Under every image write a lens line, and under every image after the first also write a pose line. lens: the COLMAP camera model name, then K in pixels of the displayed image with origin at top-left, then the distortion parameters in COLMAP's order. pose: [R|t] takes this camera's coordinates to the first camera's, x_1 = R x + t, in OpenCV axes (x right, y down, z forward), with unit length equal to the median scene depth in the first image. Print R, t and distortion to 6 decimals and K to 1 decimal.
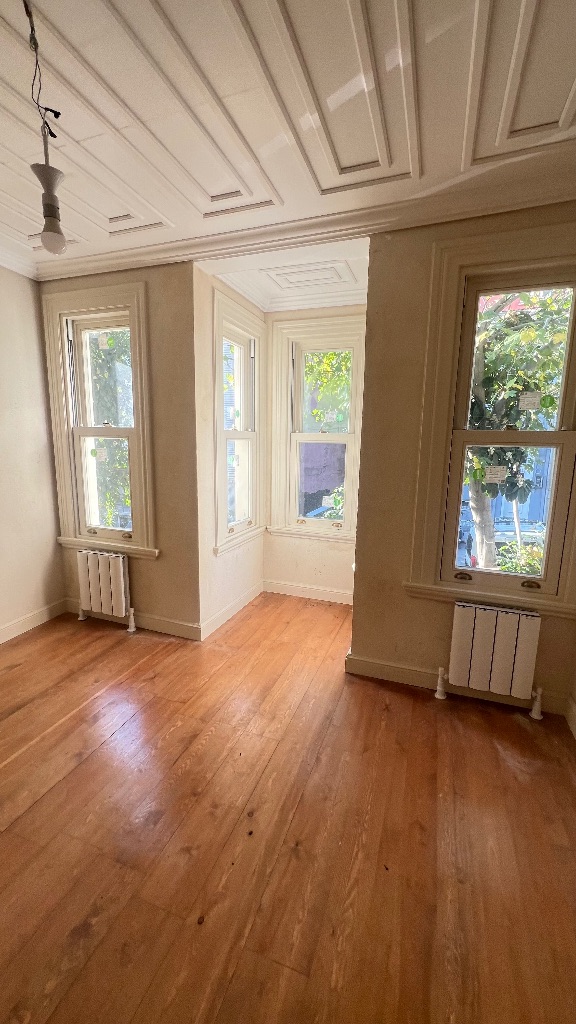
lens RADIAL K [[409.0, 0, 294.0], [0, 409.0, 510.6], [0, 0, 1]] dist [-0.003785, 0.000573]
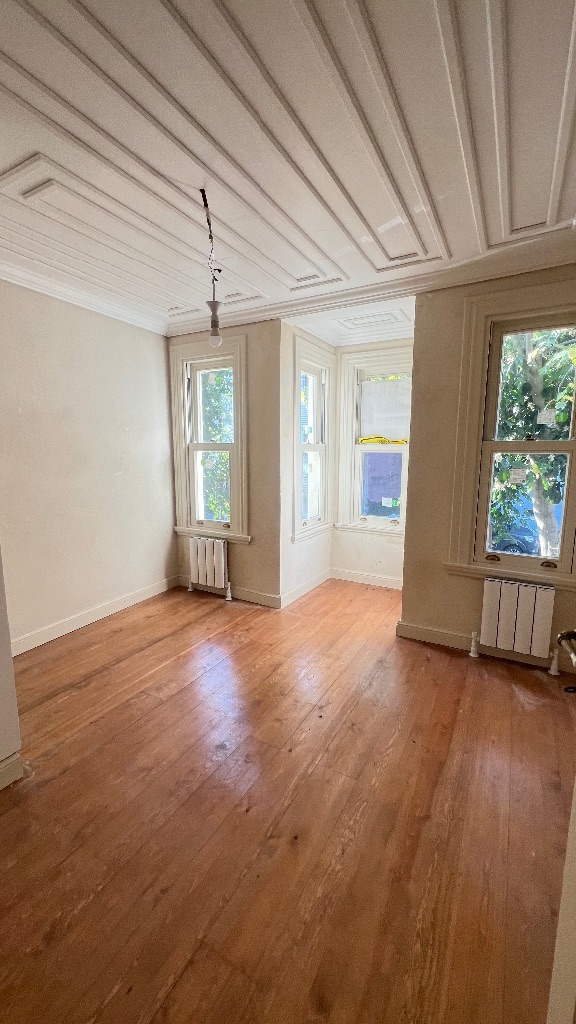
lens RADIAL K [[409.0, 0, 294.0], [0, 409.0, 510.6], [0, 0, 1]] dist [-0.003785, 0.000573]
pose [[0.986370, 0.009369, -0.164275, 0.016729], [-0.013587, 0.999606, -0.024572, 0.043007], [0.163980, 0.026469, 0.986108, -0.252648]]
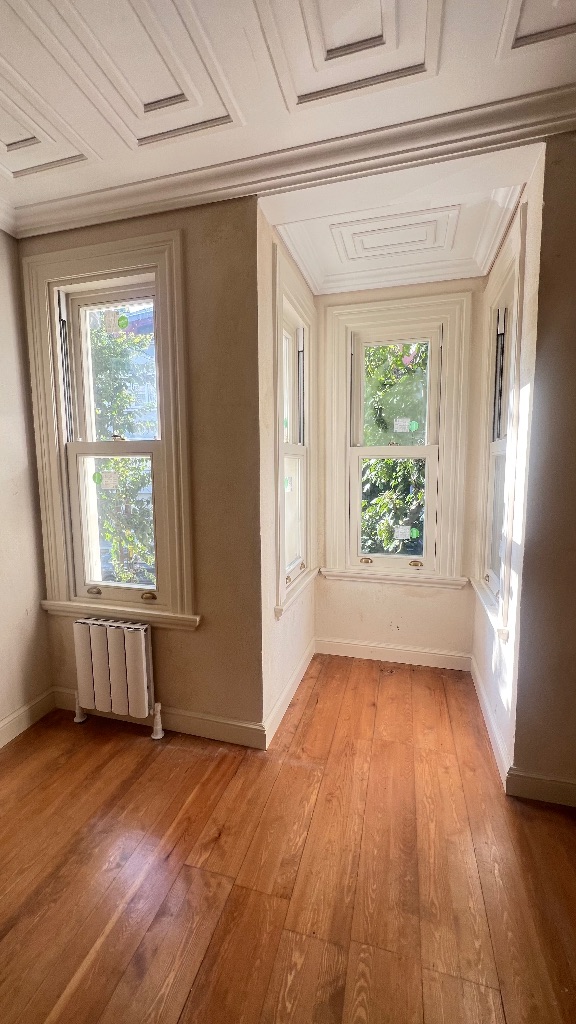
lens RADIAL K [[409.0, 0, 294.0], [0, 409.0, 510.6], [0, 0, 1]] dist [-0.003785, 0.000573]
pose [[0.996710, -0.034264, 0.073454, -0.215007], [0.038890, 0.997286, -0.062512, -0.030571], [-0.071113, 0.065163, 0.995337, 0.292791]]
